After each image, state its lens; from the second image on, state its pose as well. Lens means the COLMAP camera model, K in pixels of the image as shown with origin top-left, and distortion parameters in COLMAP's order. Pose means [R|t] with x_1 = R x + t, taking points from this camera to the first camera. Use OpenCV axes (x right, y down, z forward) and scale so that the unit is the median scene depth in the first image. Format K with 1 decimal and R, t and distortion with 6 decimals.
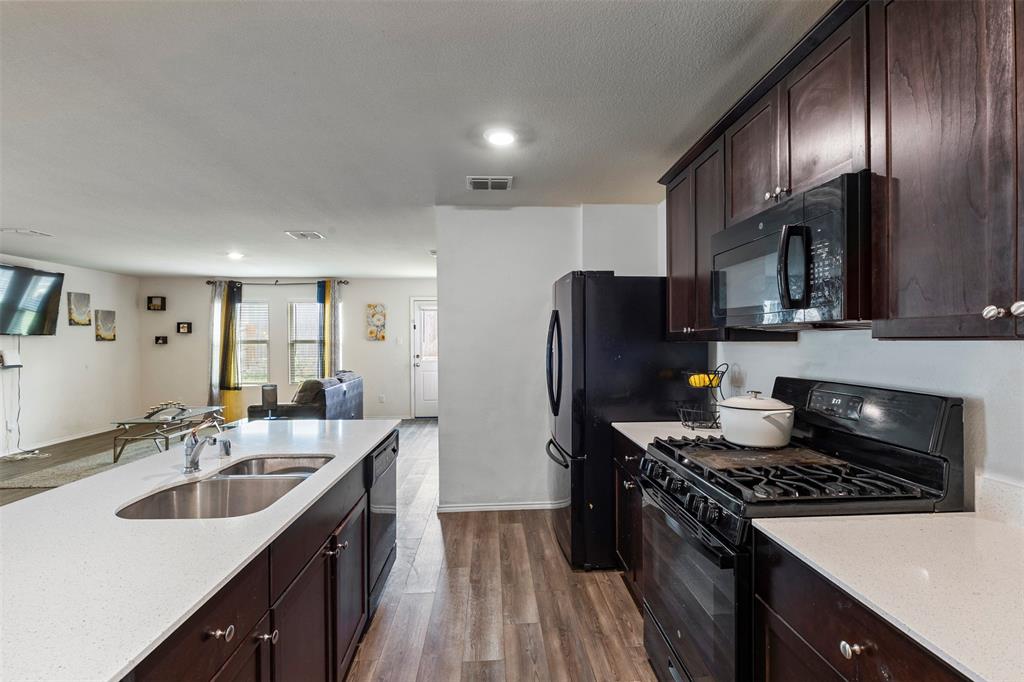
lens RADIAL K [[456.4, 0, 516.5], [0, 456.4, 338.4], [0, 0, 1]] dist [-0.000504, -0.000524]
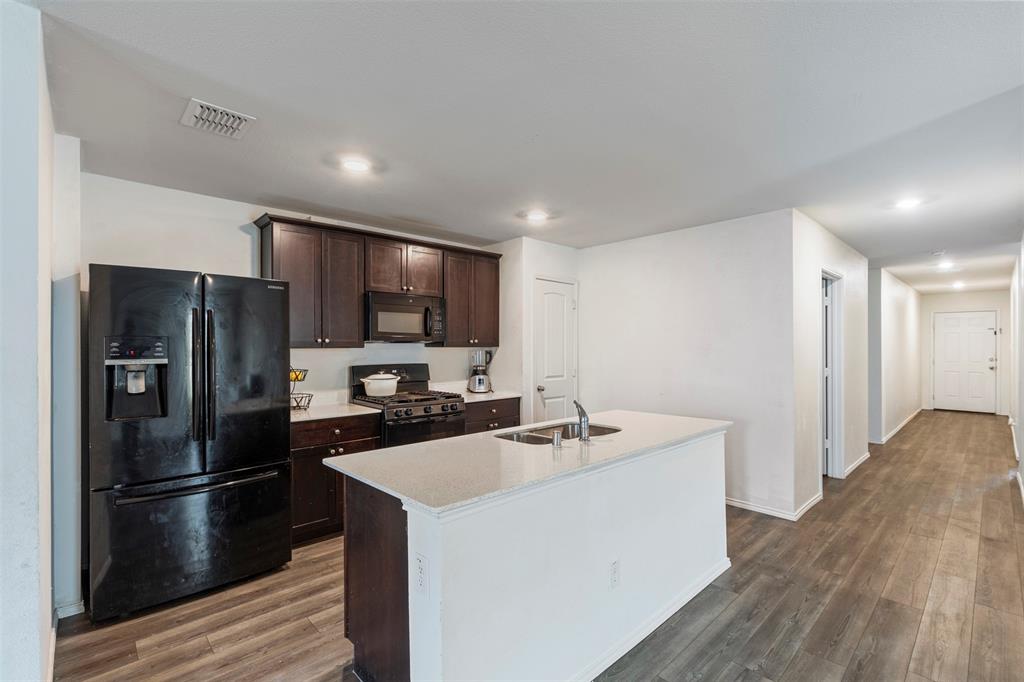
lens RADIAL K [[456.4, 0, 510.8], [0, 456.4, 348.6], [0, 0, 1]] dist [-0.000504, -0.000524]
pose [[-0.634620, 0.006101, 0.772800, -0.931544], [0.003327, 0.999981, -0.005162, 0.014587], [-0.772817, -0.000705, -0.634629, 1.175169]]
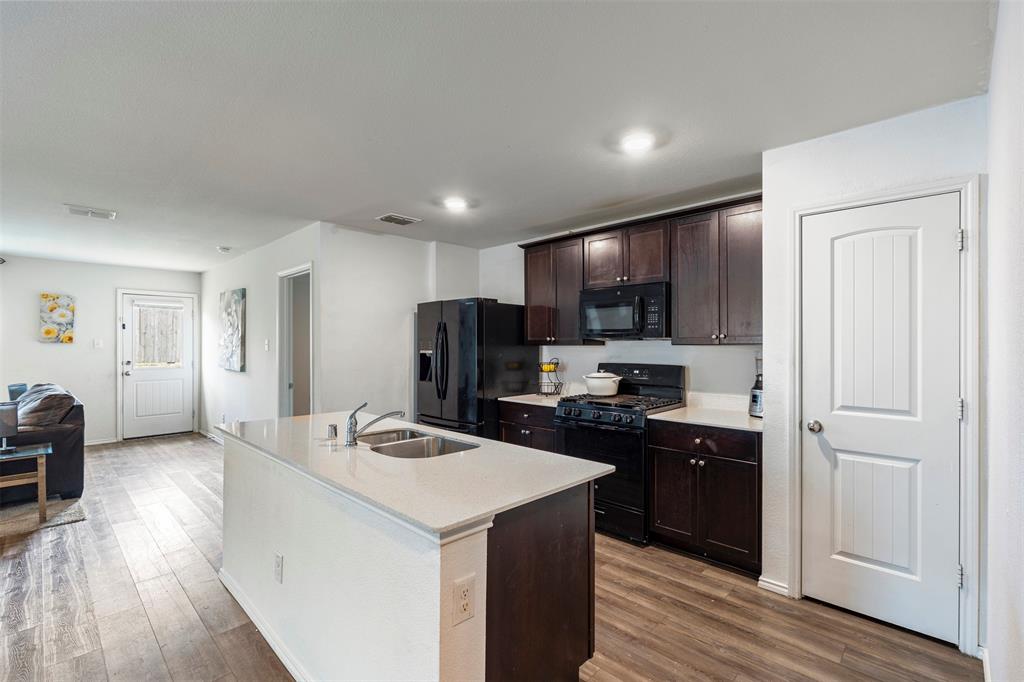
lens RADIAL K [[456.4, 0, 510.4], [0, 456.4, 338.1], [0, 0, 1]] dist [-0.000504, -0.000524]
pose [[0.744364, 0.012555, 0.667656, -0.719674], [-0.006794, 0.999914, -0.011228, -0.000640], [-0.667740, 0.003822, 0.744385, -0.155554]]
